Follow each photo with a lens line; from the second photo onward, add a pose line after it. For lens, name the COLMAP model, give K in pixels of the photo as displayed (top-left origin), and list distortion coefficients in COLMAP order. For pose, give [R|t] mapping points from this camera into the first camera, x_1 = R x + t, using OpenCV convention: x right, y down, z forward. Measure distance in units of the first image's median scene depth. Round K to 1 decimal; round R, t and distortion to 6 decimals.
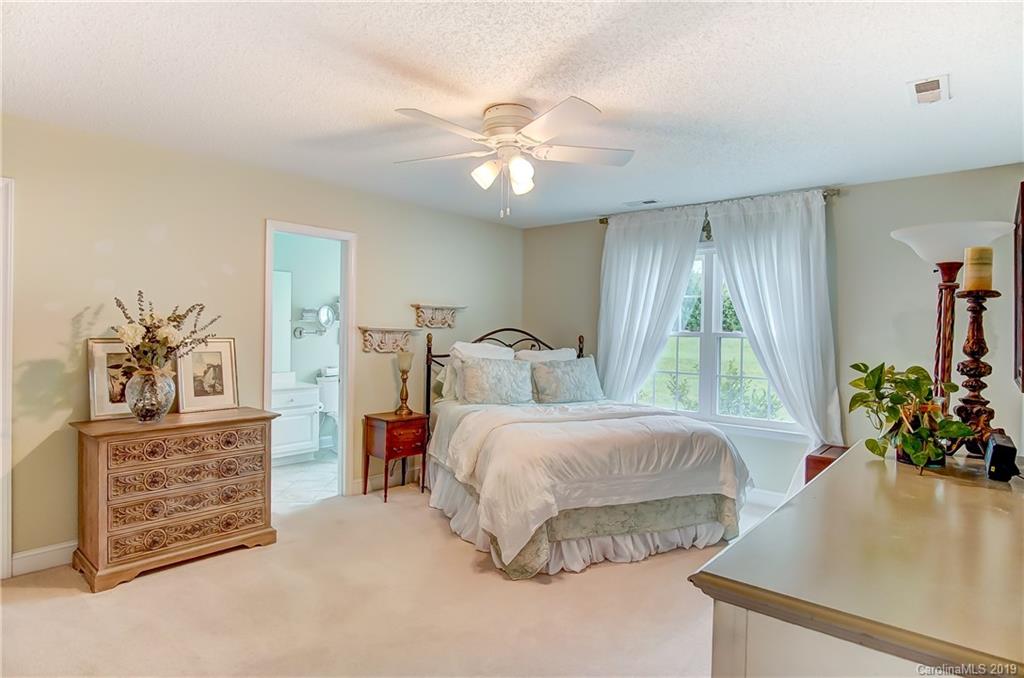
lens RADIAL K [[560.8, 0, 510.4], [0, 560.8, 335.1], [0, 0, 1]] dist [-0.026476, 0.002991]
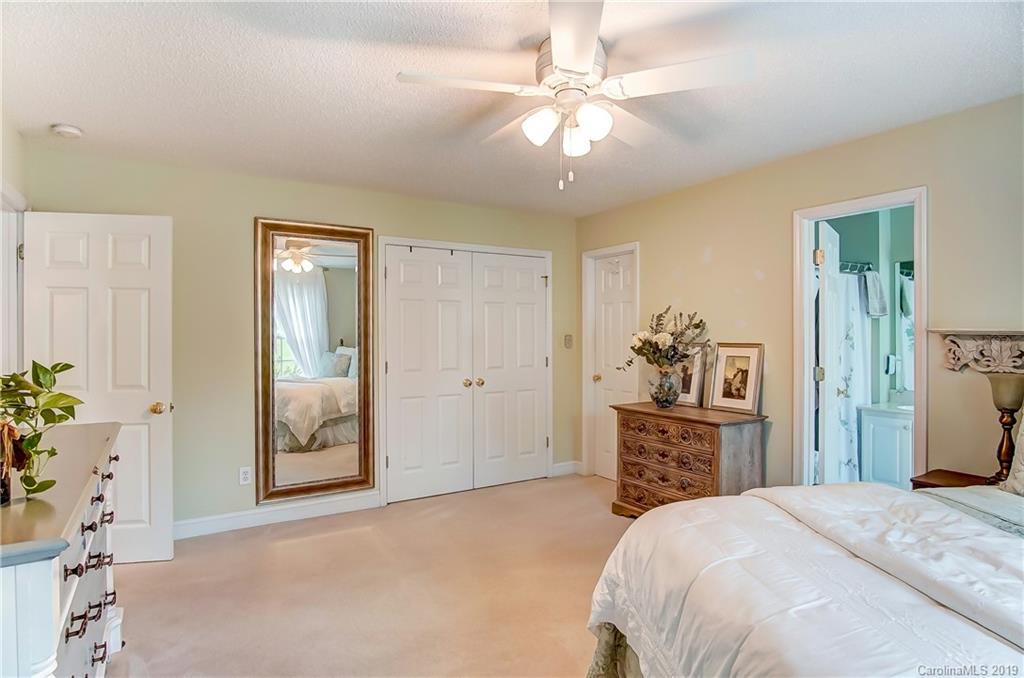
lens RADIAL K [[560.8, 0, 510.4], [0, 560.8, 335.1], [0, 0, 1]] dist [-0.026476, 0.002991]
pose [[-0.290056, -0.012293, -0.956931, 0.601864], [-0.012368, 0.999882, -0.009096, 0.004421], [0.956930, 0.009197, -0.290174, 0.913035]]
